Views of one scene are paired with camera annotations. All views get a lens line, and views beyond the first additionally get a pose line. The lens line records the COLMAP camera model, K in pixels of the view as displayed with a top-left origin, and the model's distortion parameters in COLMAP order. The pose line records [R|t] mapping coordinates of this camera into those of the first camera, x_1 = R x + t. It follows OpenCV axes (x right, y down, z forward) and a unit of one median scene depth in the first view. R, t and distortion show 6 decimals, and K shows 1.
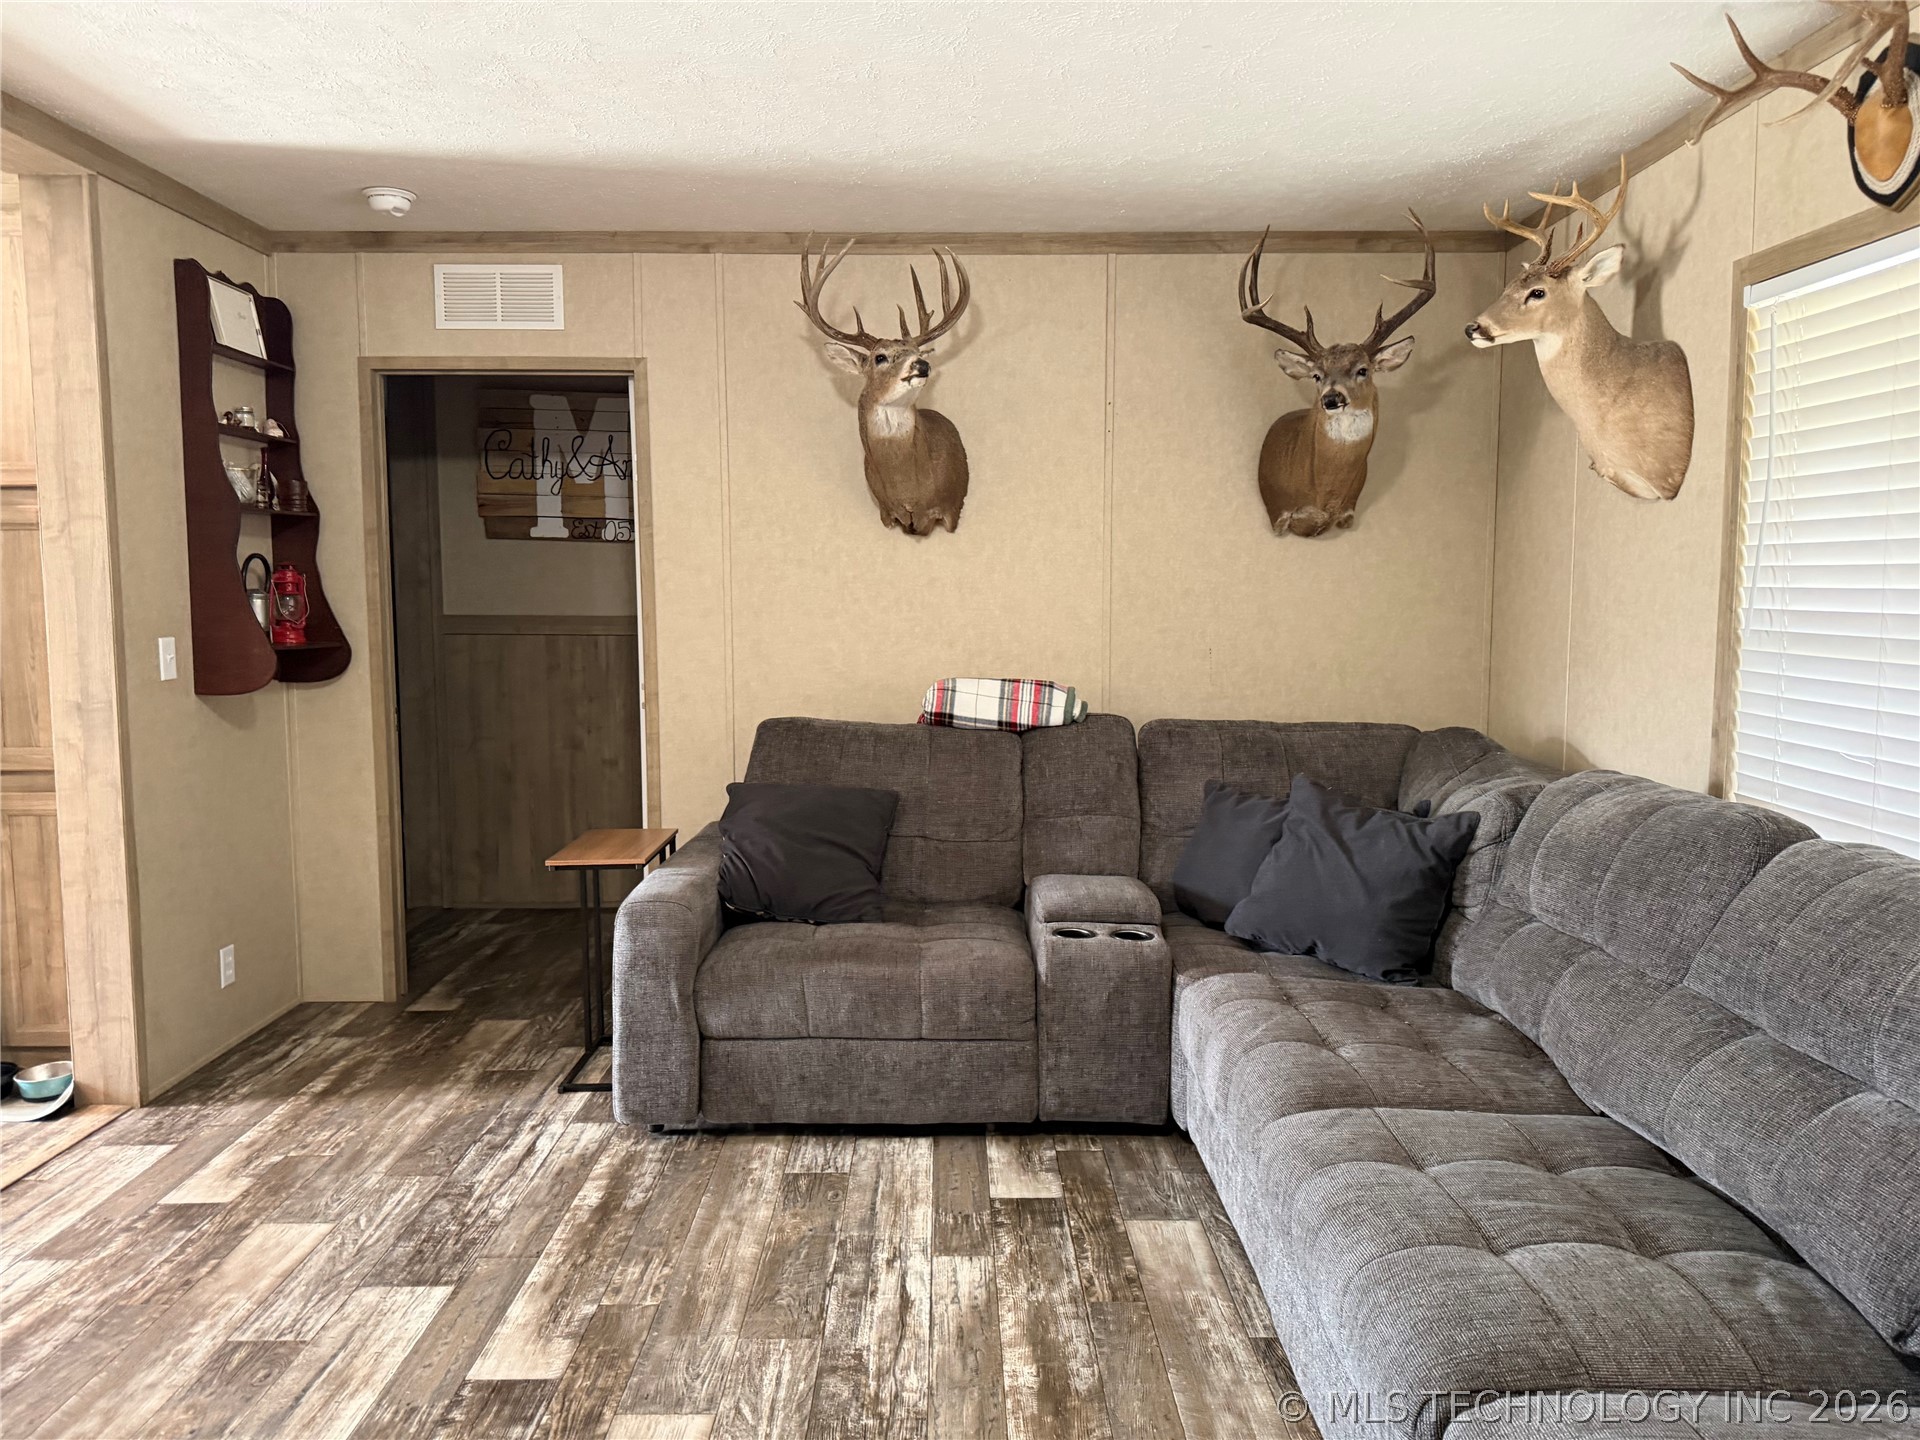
lens RADIAL K [[1350.4, 0, 948.1], [0, 1350.4, 715.2], [0, 0, 1]] dist [0.039941, -0.044971]
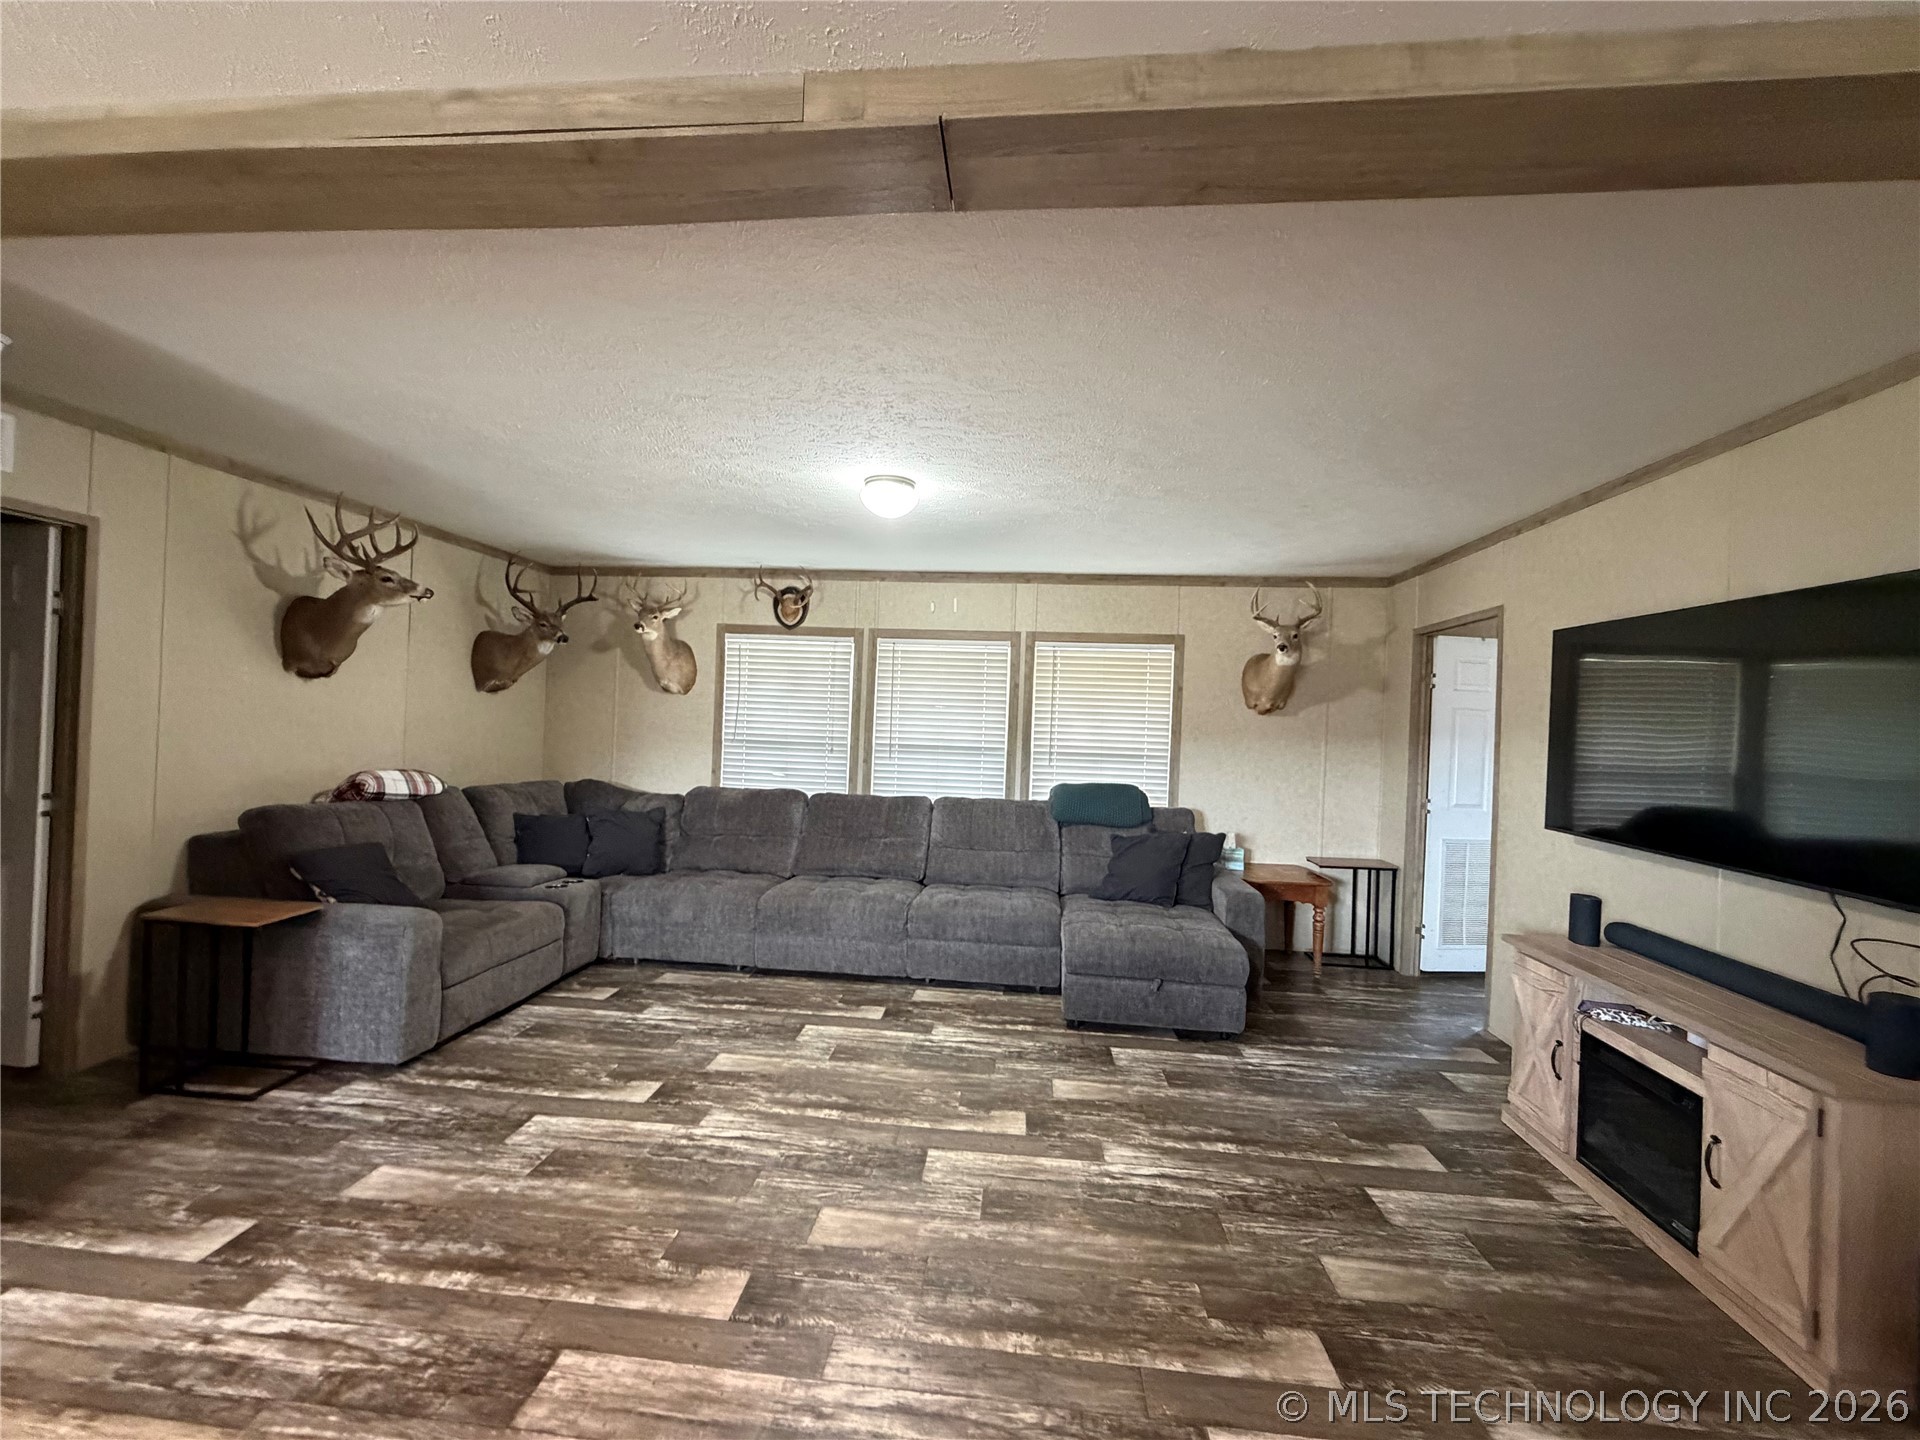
lens RADIAL K [[767.0, 0, 958.3], [0, 767.0, 718.5], [0, 0, 1]] dist [0.003335, -0.001705]
pose [[0.095575, 0.011275, 0.995358, -1.011119], [0.055422, 0.998325, -0.016630, -0.042581], [-0.993878, 0.056754, 0.094790, 0.244304]]
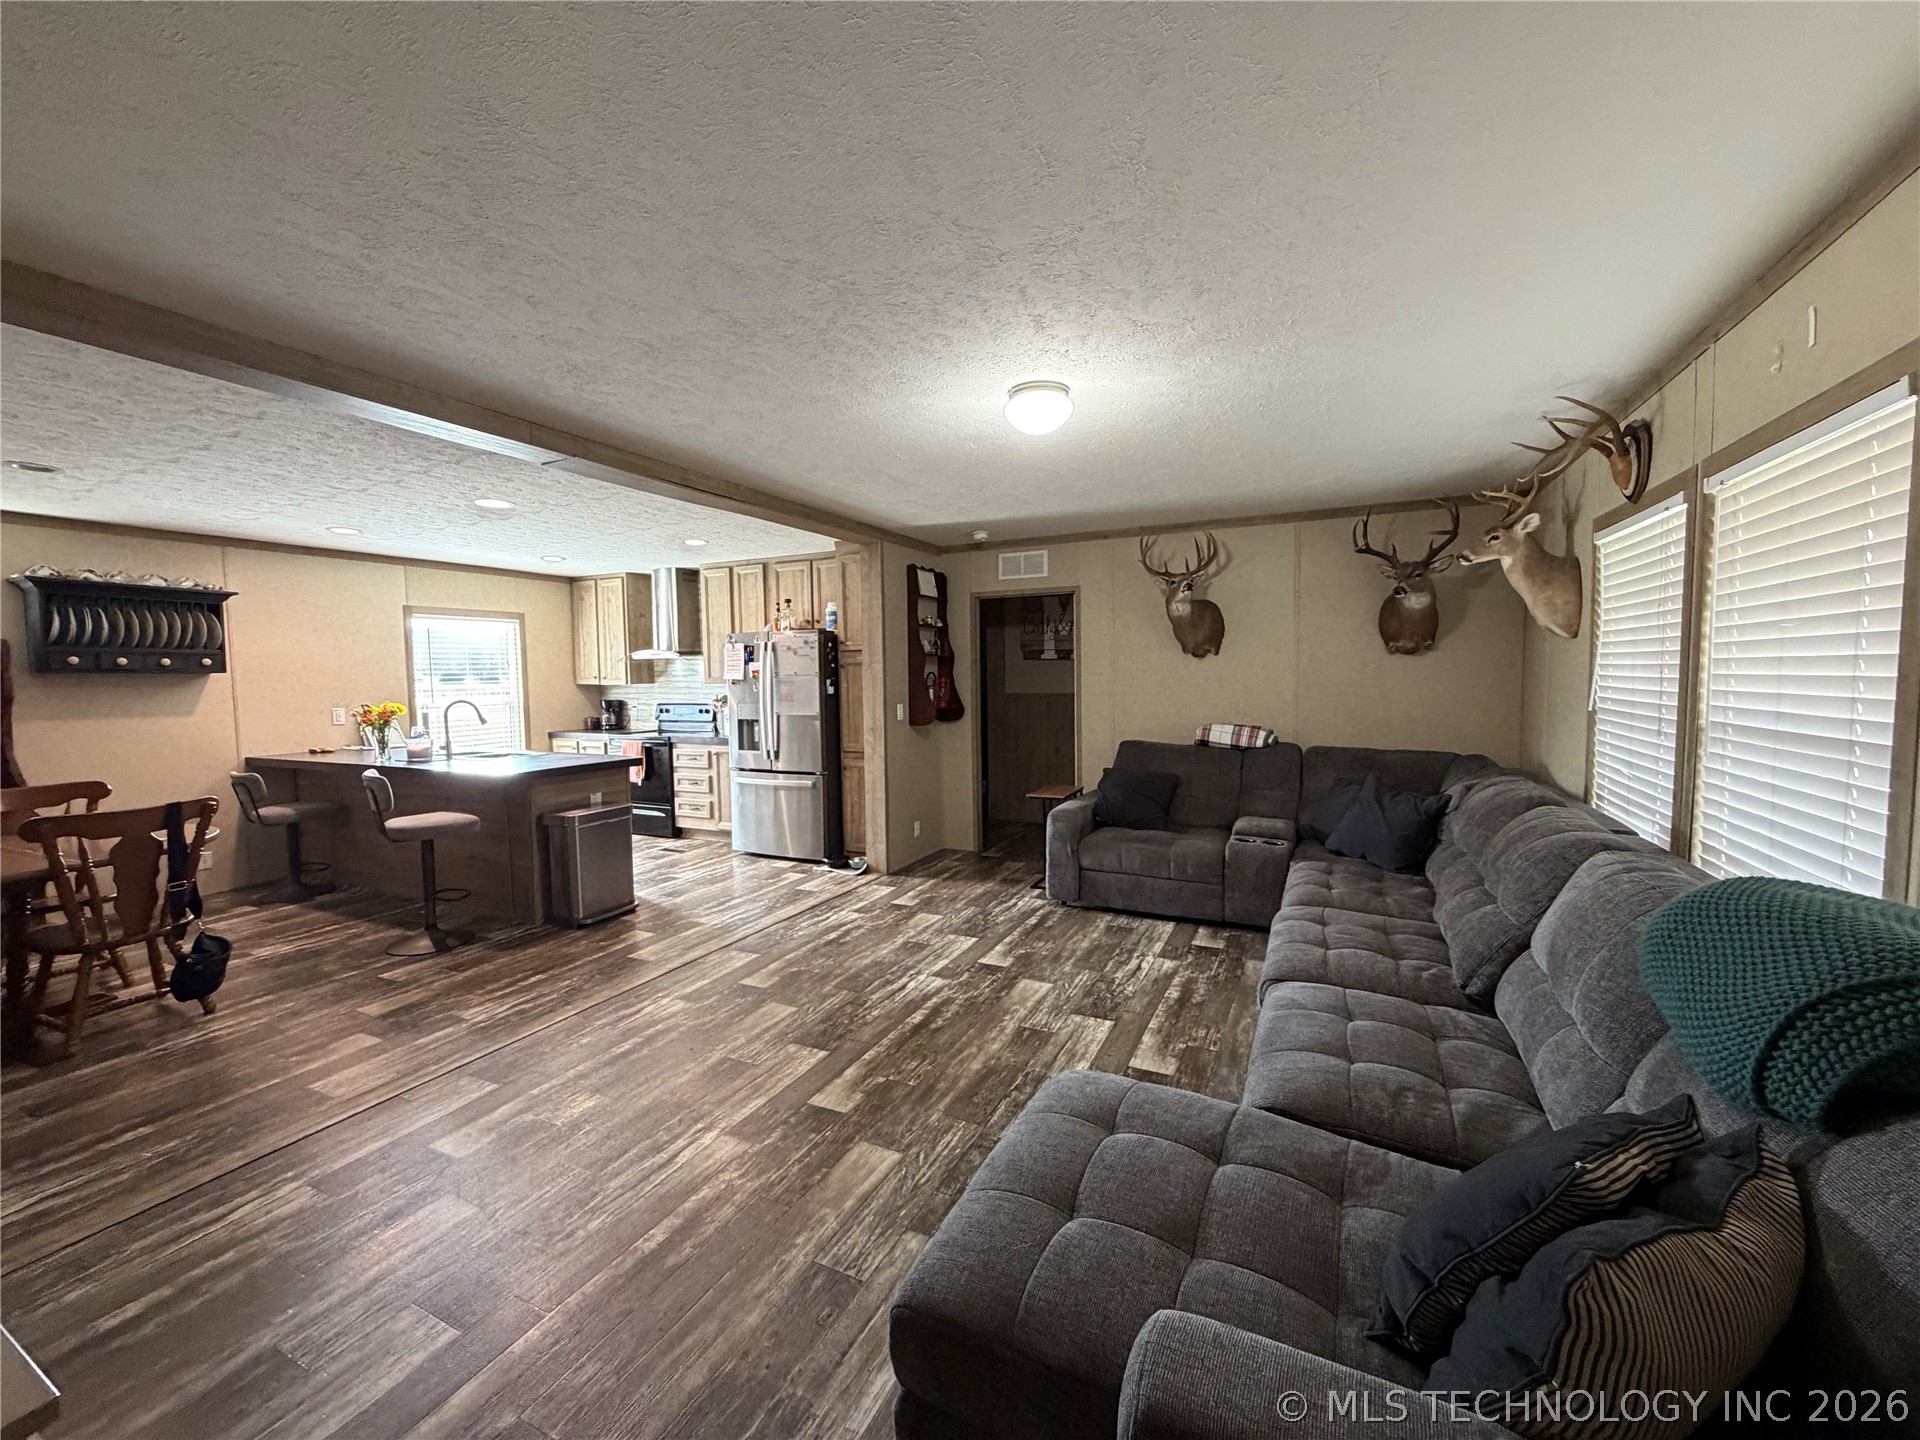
lens RADIAL K [[767.0, 0, 952.8], [0, 767.0, 721.6], [0, 0, 1]] dist [0.003335, -0.001705]
pose [[0.893759, 0.015662, -0.448273, 0.220697], [-0.027031, 0.999455, -0.018974, 0.003546], [0.447732, 0.029075, 0.893695, -0.342077]]
